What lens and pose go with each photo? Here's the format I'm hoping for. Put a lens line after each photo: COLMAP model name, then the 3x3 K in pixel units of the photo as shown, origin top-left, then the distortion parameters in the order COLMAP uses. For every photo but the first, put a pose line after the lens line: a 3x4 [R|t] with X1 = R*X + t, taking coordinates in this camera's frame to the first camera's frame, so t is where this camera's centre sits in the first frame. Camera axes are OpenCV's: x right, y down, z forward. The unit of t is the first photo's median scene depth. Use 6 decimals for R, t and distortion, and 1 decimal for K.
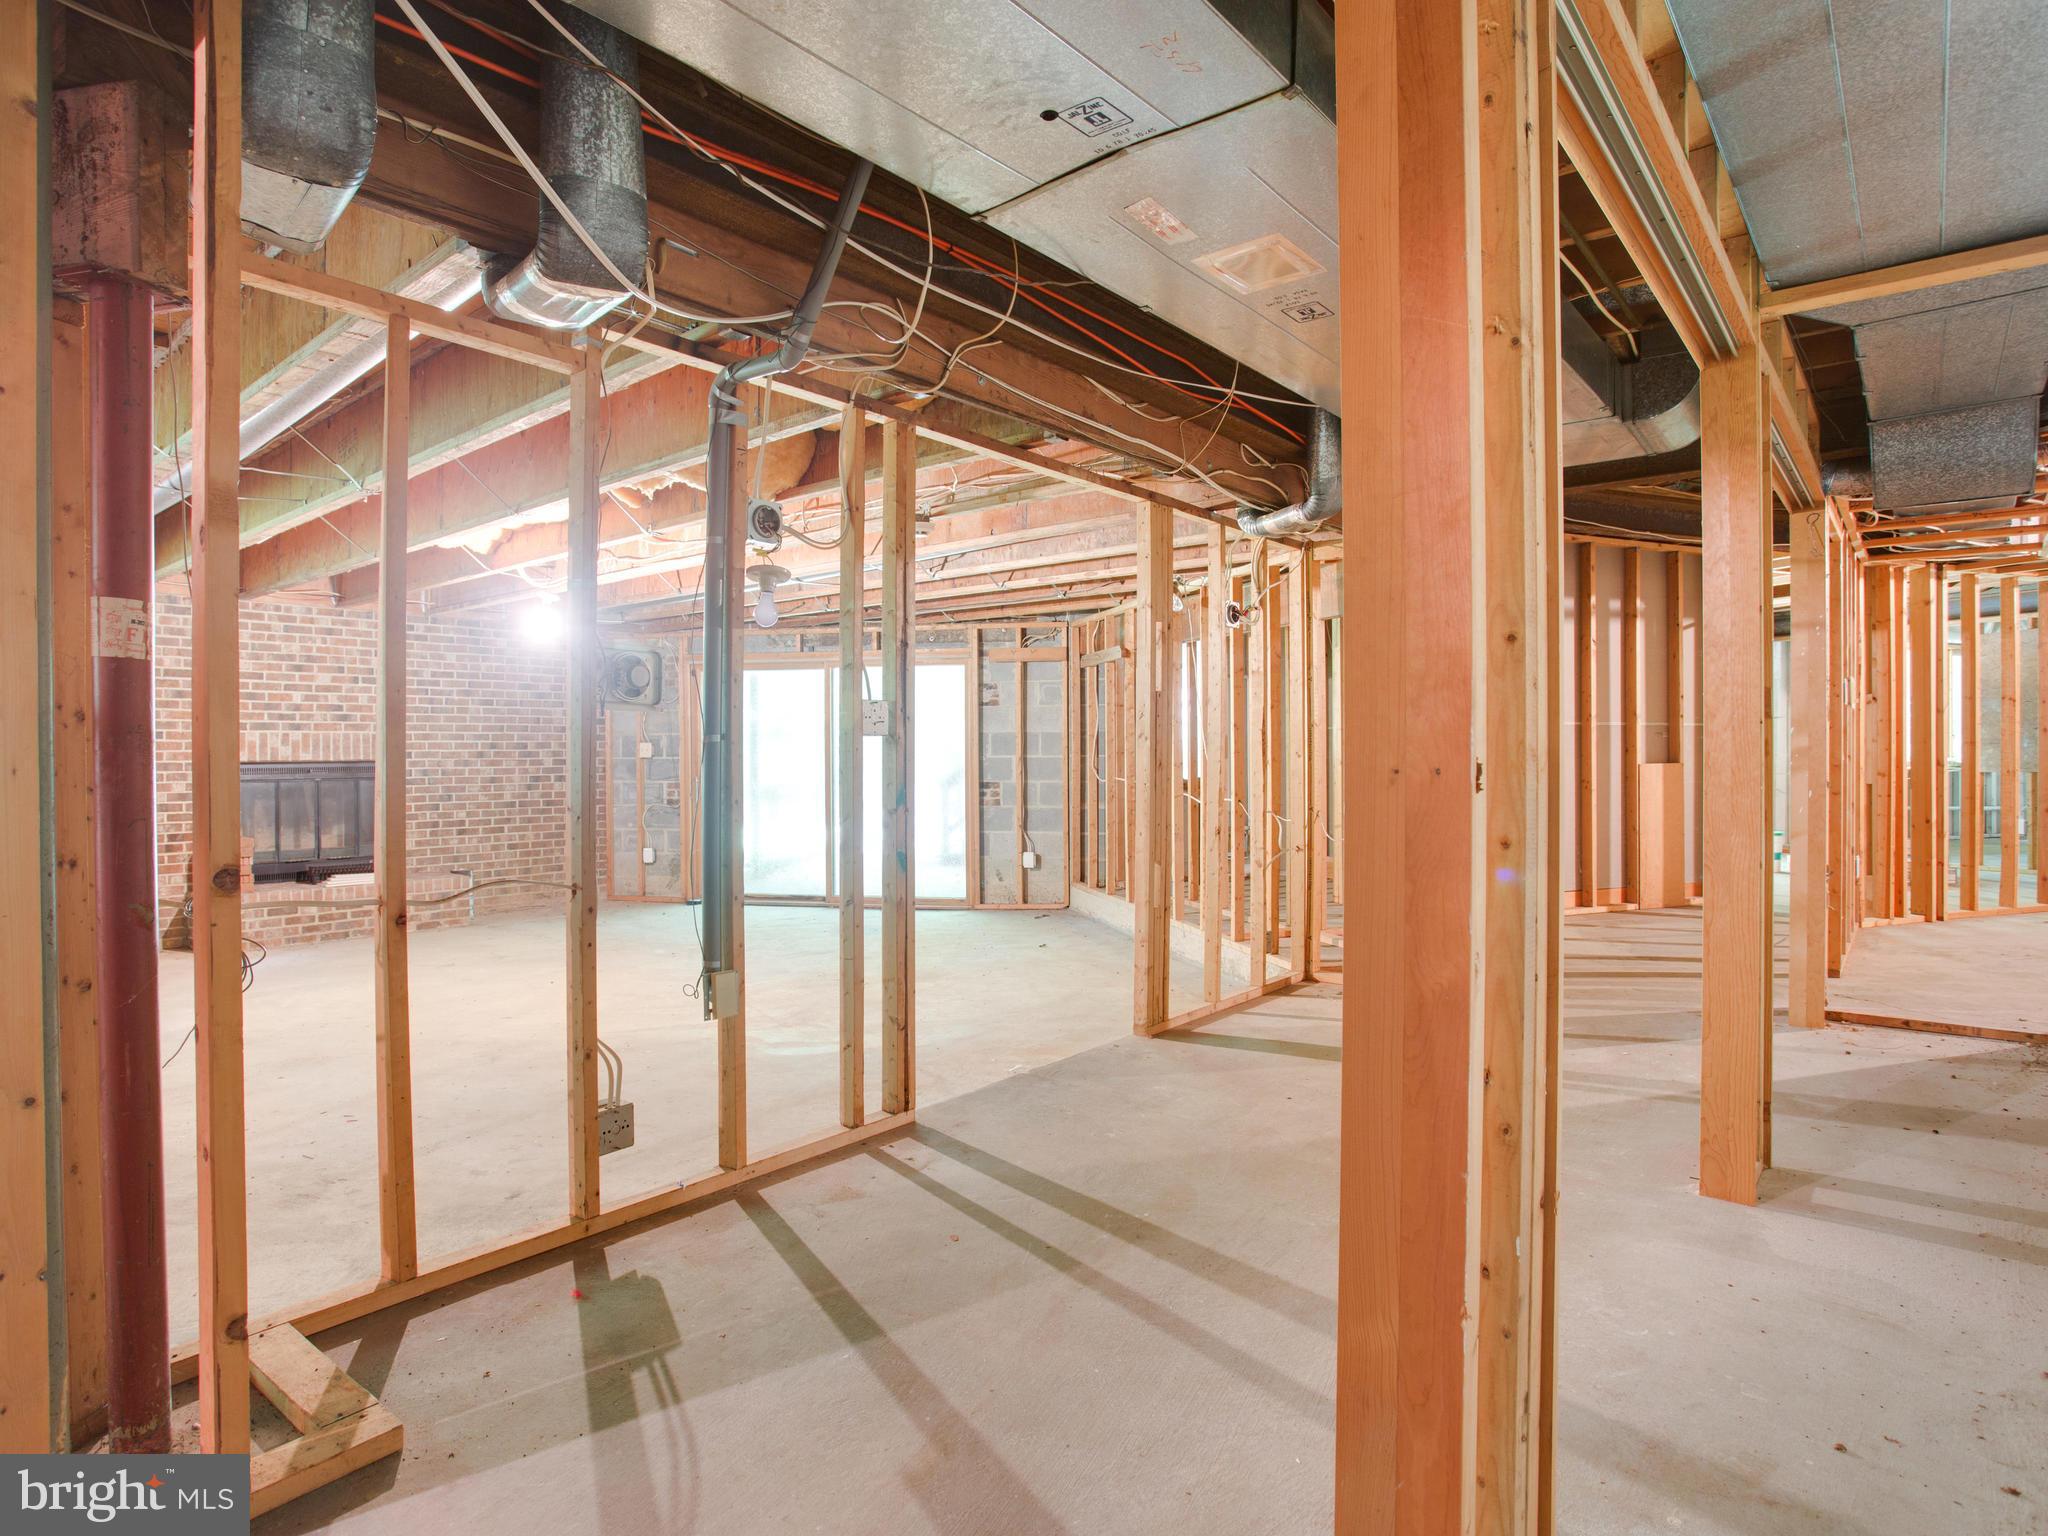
lens RADIAL K [[1146.0, 0, 1016.3], [0, 1146.0, 740.9], [0, 0, 1]] dist [-0.072775, 0.034751]
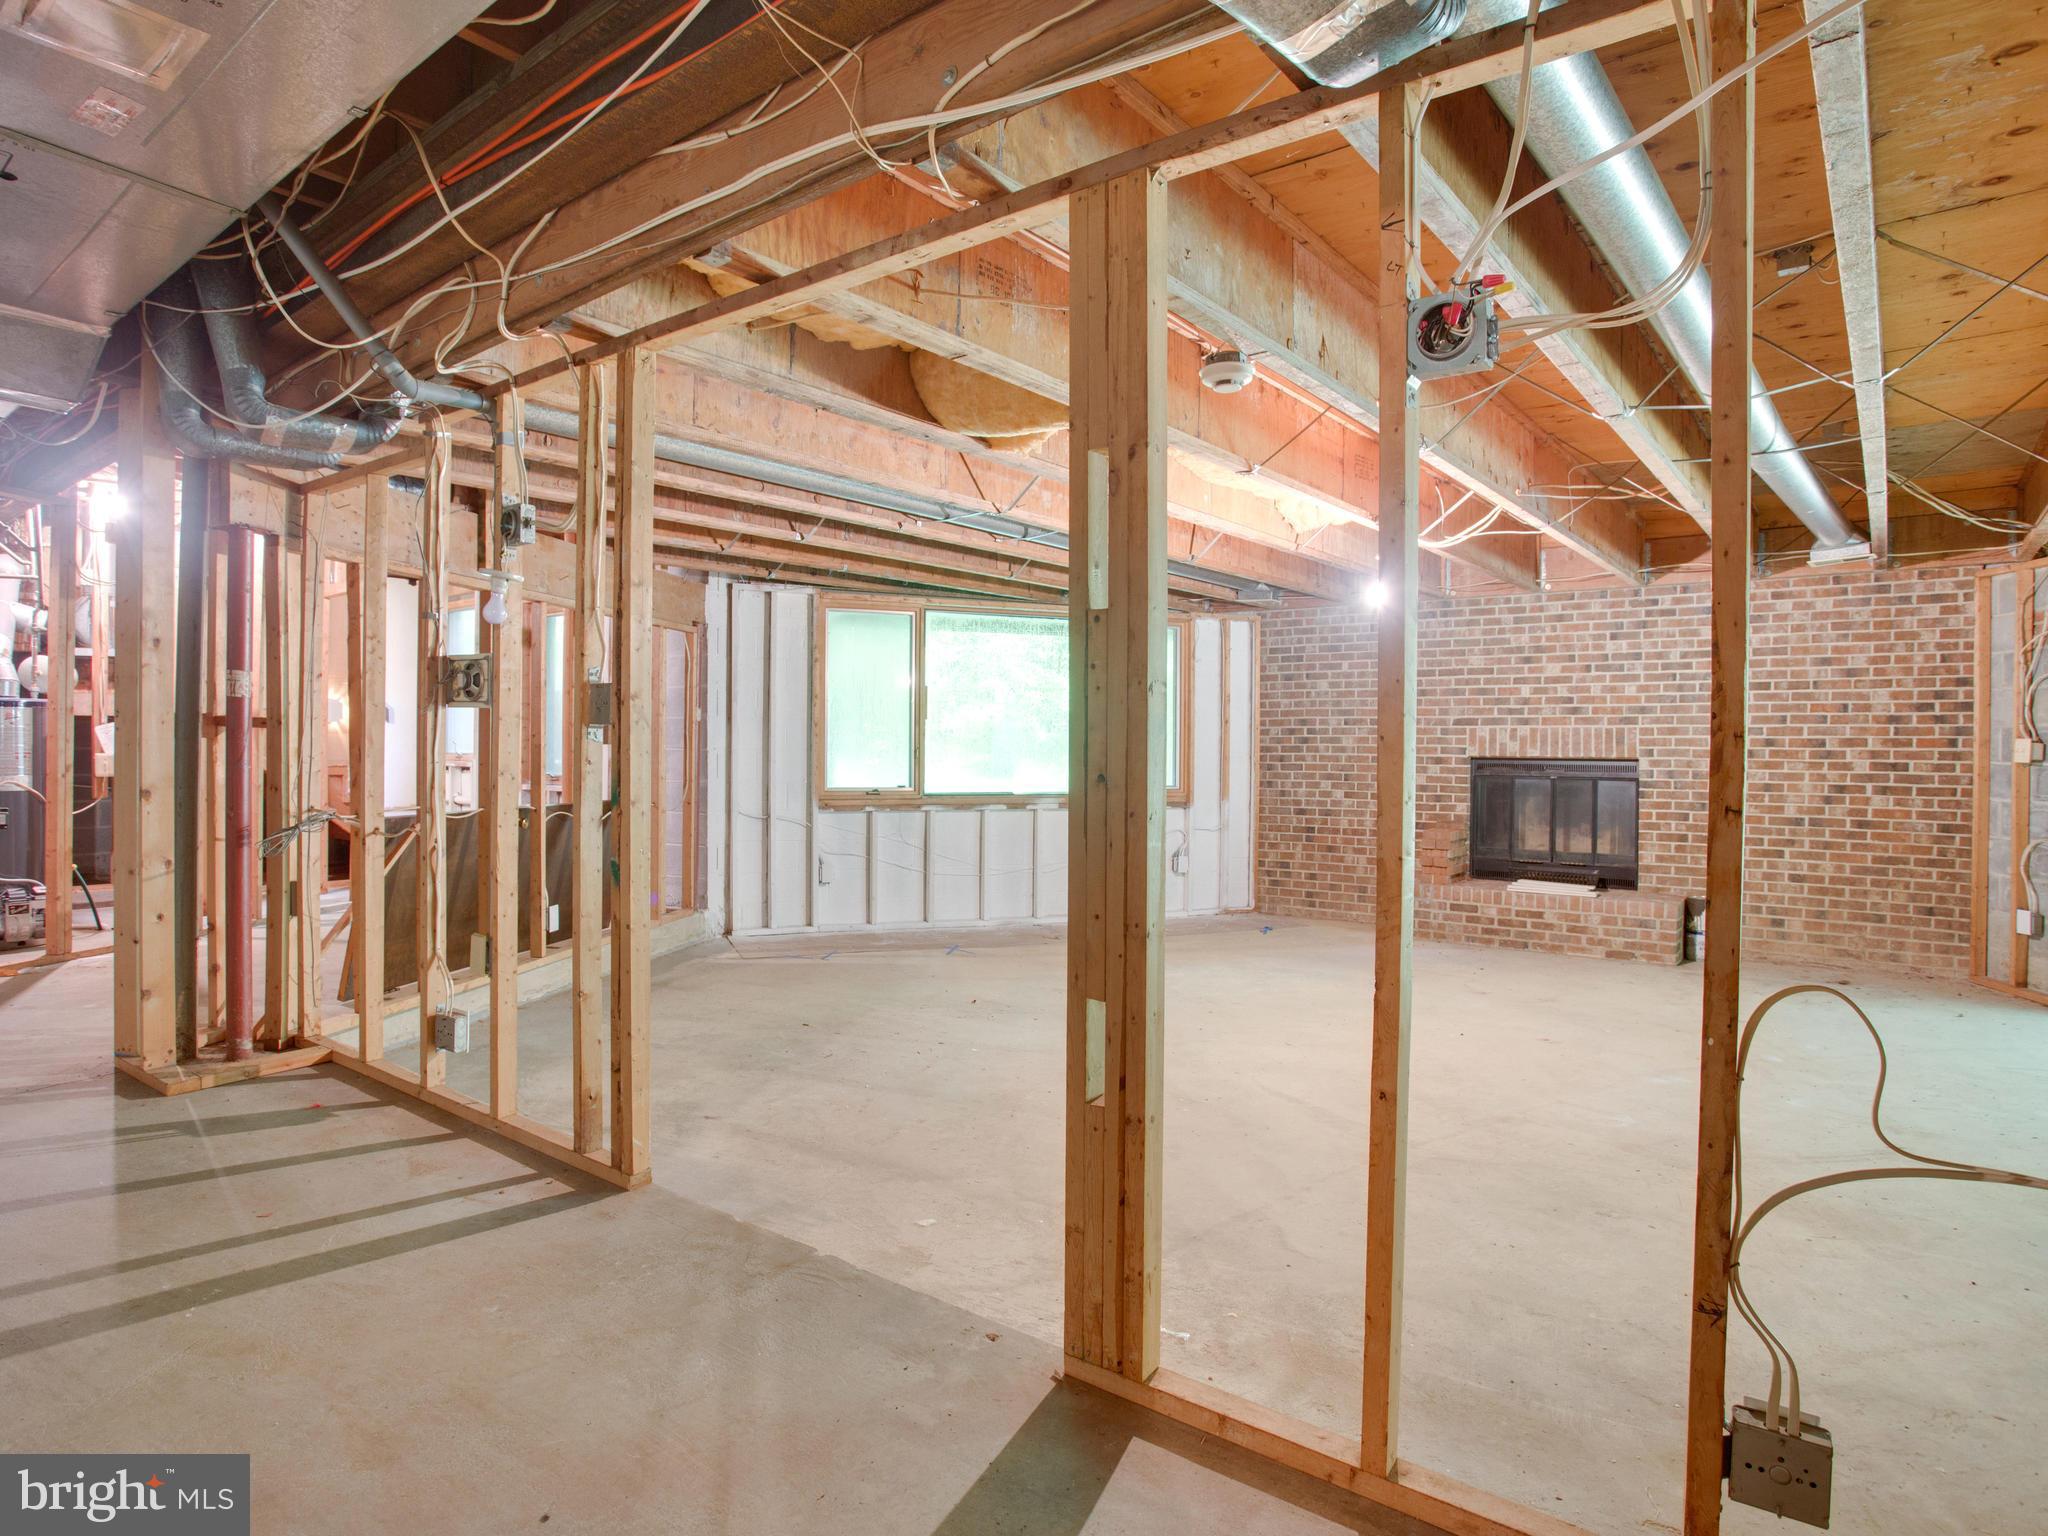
lens RADIAL K [[1146.0, 0, 1016.3], [0, 1146.0, 740.9], [0, 0, 1]] dist [-0.072775, 0.034751]
pose [[0.025714, 0.002090, -0.999667, 0.311882], [-0.001248, 0.999997, 0.002059, 0.002593], [0.999669, 0.001195, 0.025717, 0.534815]]
